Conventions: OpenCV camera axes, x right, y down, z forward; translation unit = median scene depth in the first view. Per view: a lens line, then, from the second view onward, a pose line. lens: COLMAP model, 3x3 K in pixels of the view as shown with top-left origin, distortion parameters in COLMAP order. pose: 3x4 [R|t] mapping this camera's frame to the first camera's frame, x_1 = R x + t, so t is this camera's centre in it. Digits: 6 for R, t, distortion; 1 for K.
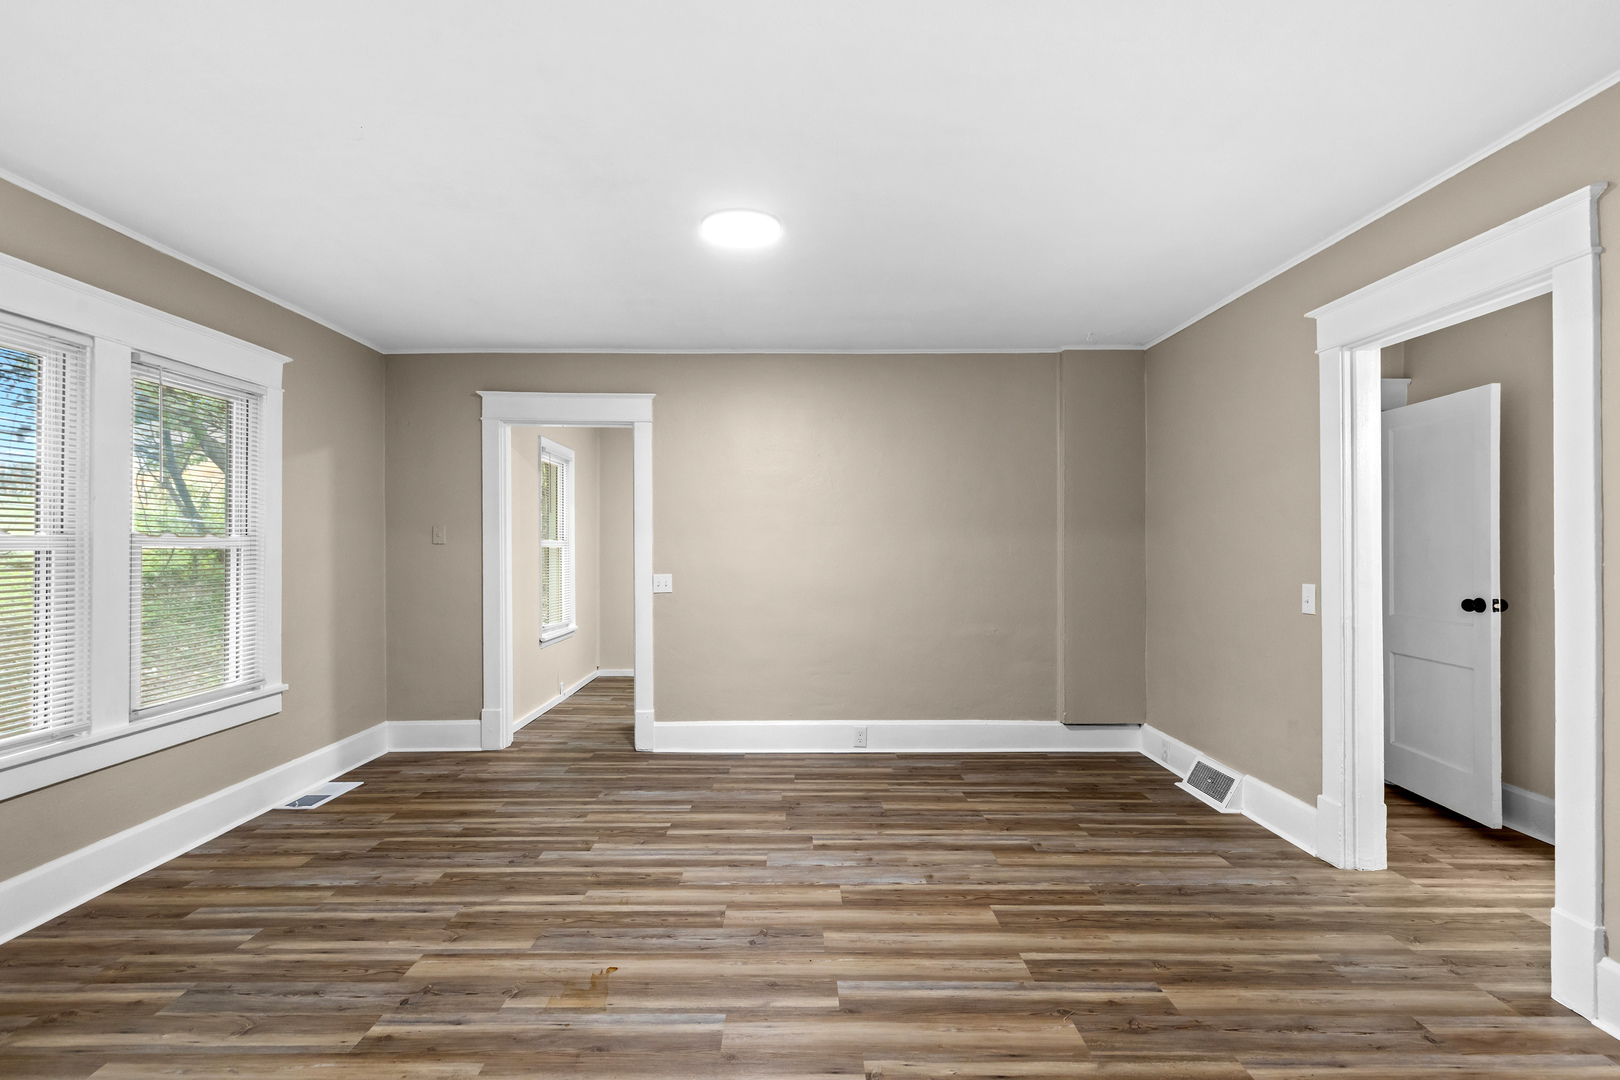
lens RADIAL K [[755.2, 0, 807.6], [0, 755.2, 525.0], [0, 0, 1]] dist [0.000850, -0.000466]
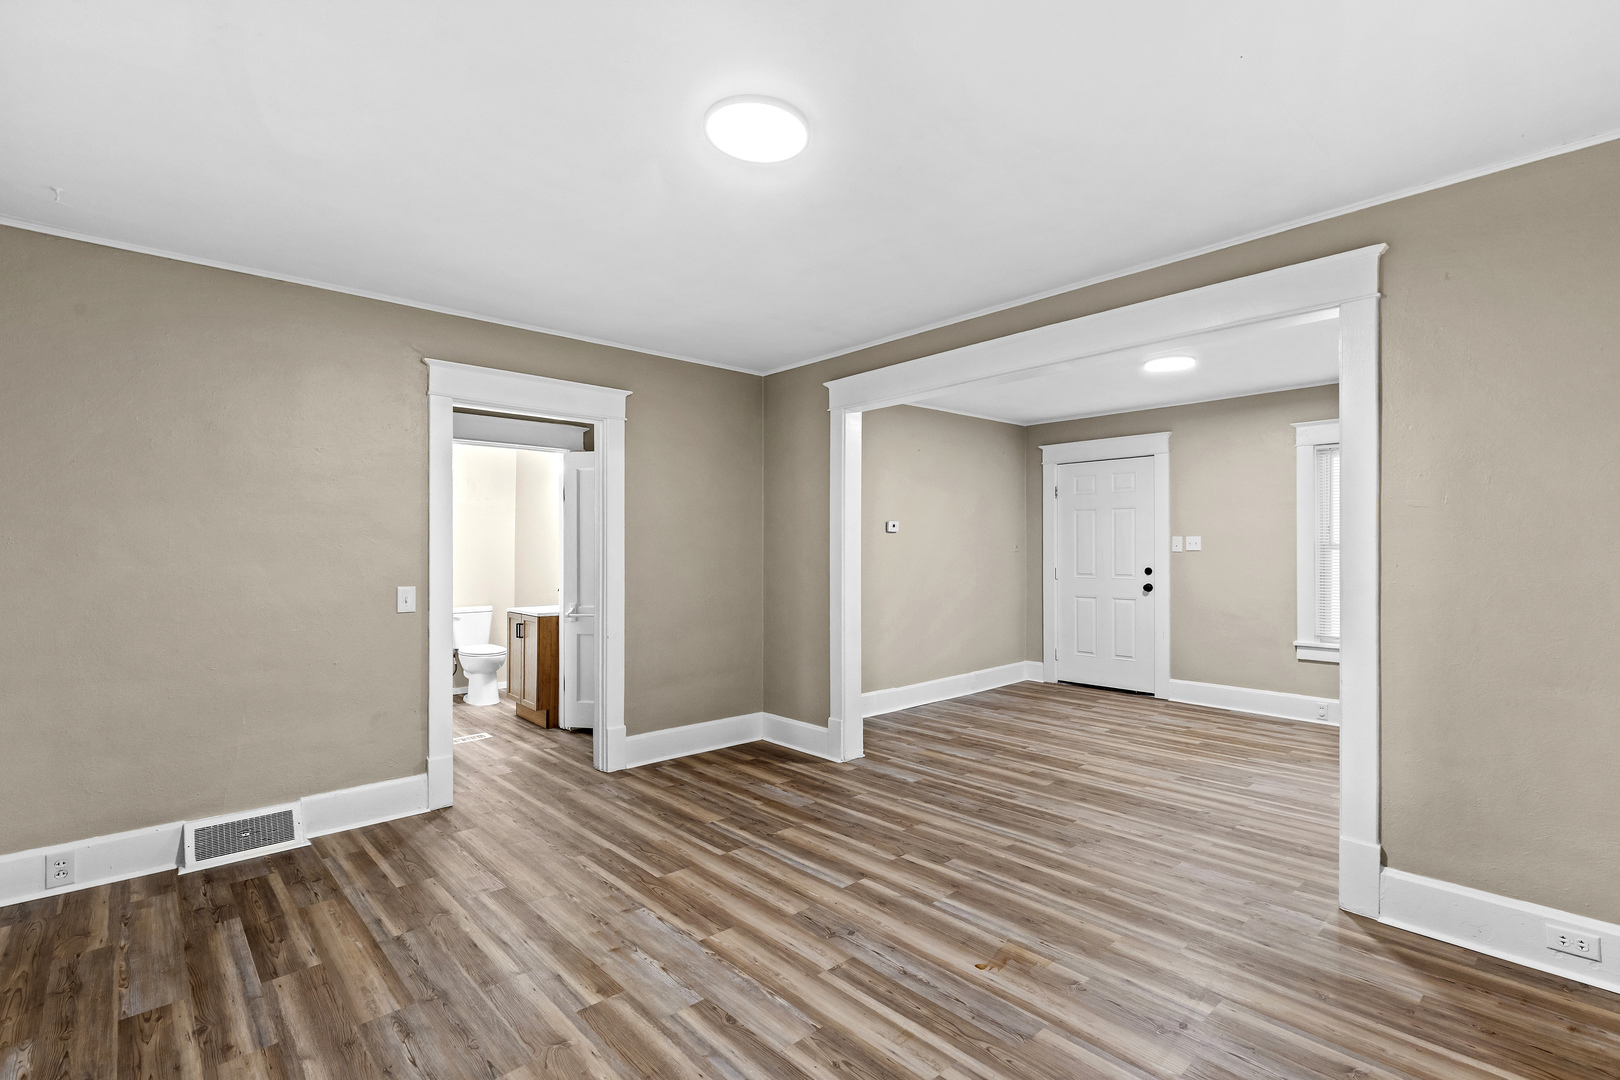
lens RADIAL K [[755.2, 0, 821.8], [0, 755.2, 549.8], [0, 0, 1]] dist [0.000850, -0.000466]
pose [[-0.675934, 0.004739, 0.736947, -0.633943], [-0.018438, 0.999558, -0.023340, 0.039470], [-0.736731, -0.029365, -0.675548, 1.360754]]
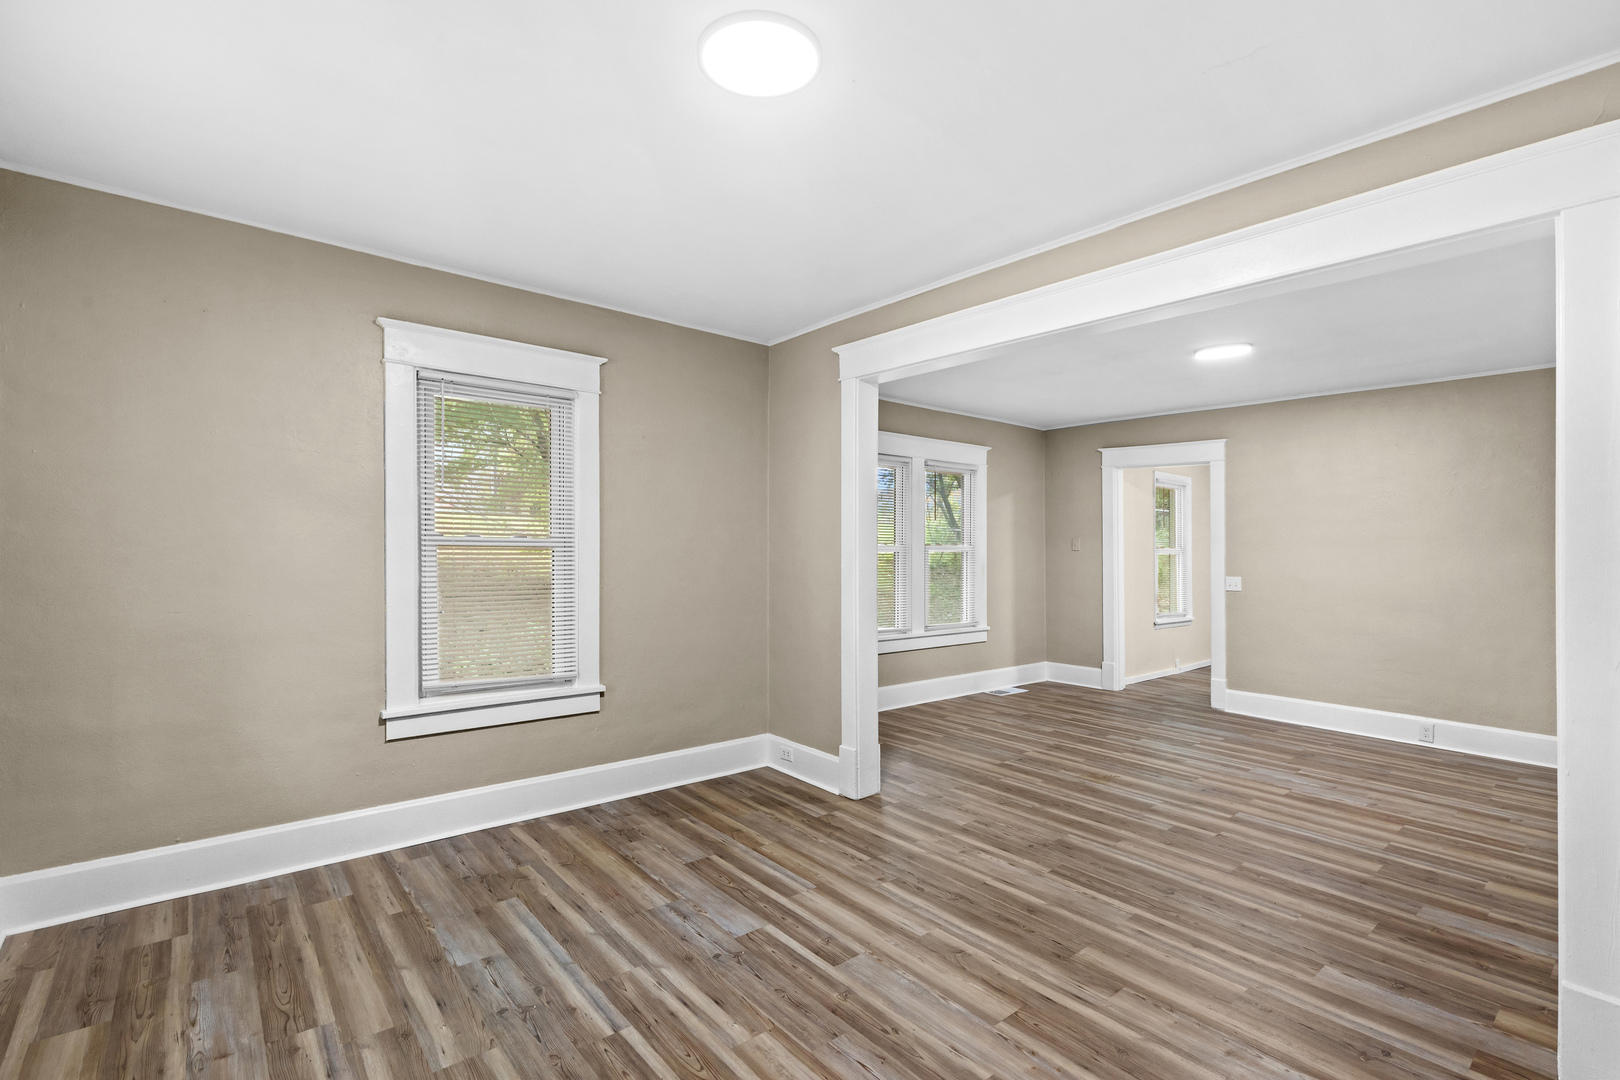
lens RADIAL K [[755.2, 0, 798.8], [0, 755.2, 537.9], [0, 0, 1]] dist [0.000850, -0.000466]
pose [[0.629221, 0.004222, -0.777215, 0.524951], [0.005865, 0.999931, 0.010181, -0.029555], [0.777204, -0.010965, 0.629153, -0.602555]]
